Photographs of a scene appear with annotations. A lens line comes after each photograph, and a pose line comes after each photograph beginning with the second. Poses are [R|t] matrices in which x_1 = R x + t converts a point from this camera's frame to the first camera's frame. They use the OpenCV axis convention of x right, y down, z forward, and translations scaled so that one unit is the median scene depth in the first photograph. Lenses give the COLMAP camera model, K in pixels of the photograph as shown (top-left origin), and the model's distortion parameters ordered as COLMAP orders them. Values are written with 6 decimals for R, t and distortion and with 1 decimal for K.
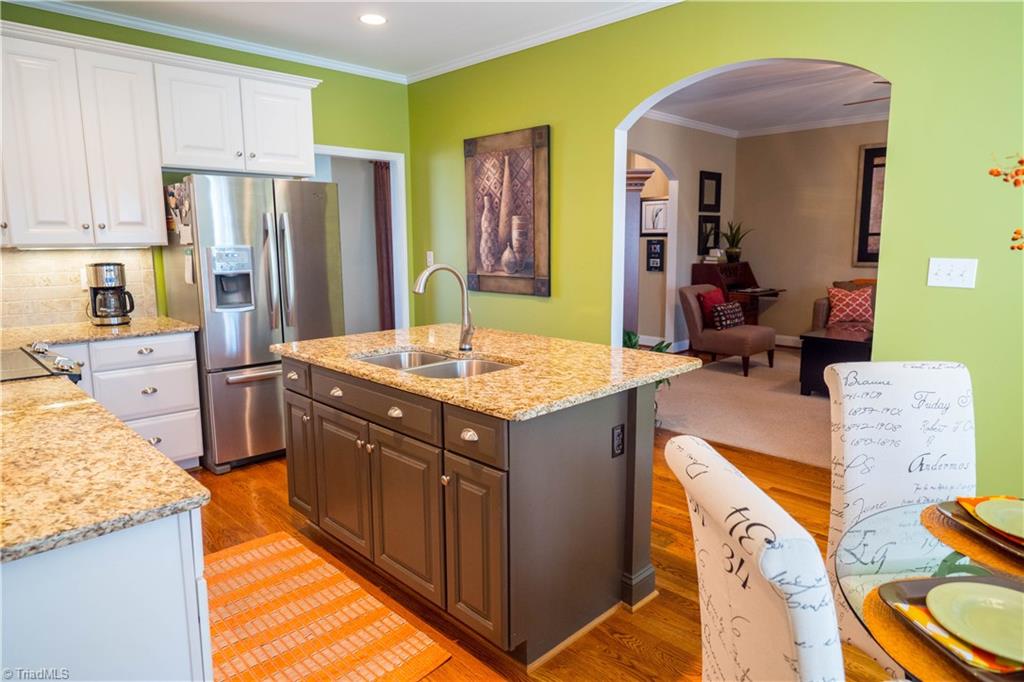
lens RADIAL K [[602.6, 0, 519.1], [0, 602.6, 337.4], [0, 0, 1]] dist [-0.005713, -0.002262]
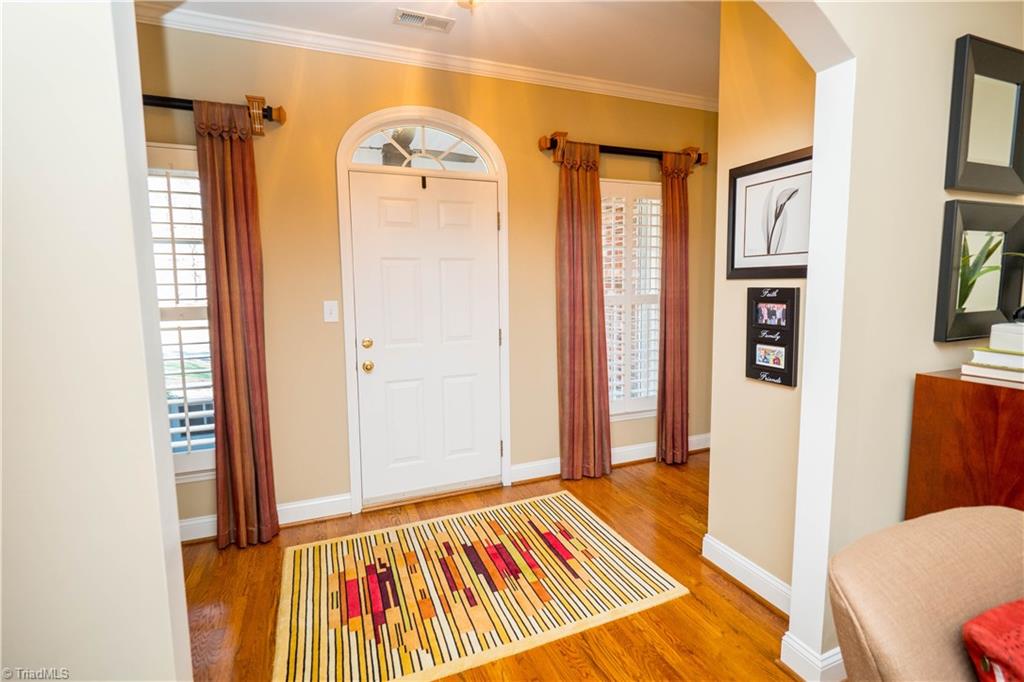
lens RADIAL K [[488.6, 0, 517.2], [0, 488.6, 342.4], [0, 0, 1]] dist [0.000537, 0.000770]
pose [[0.923744, 0.038863, -0.381033, 0.199993], [-0.052296, 0.998320, -0.024959, -0.118131], [0.379423, 0.042983, 0.924224, 0.701141]]
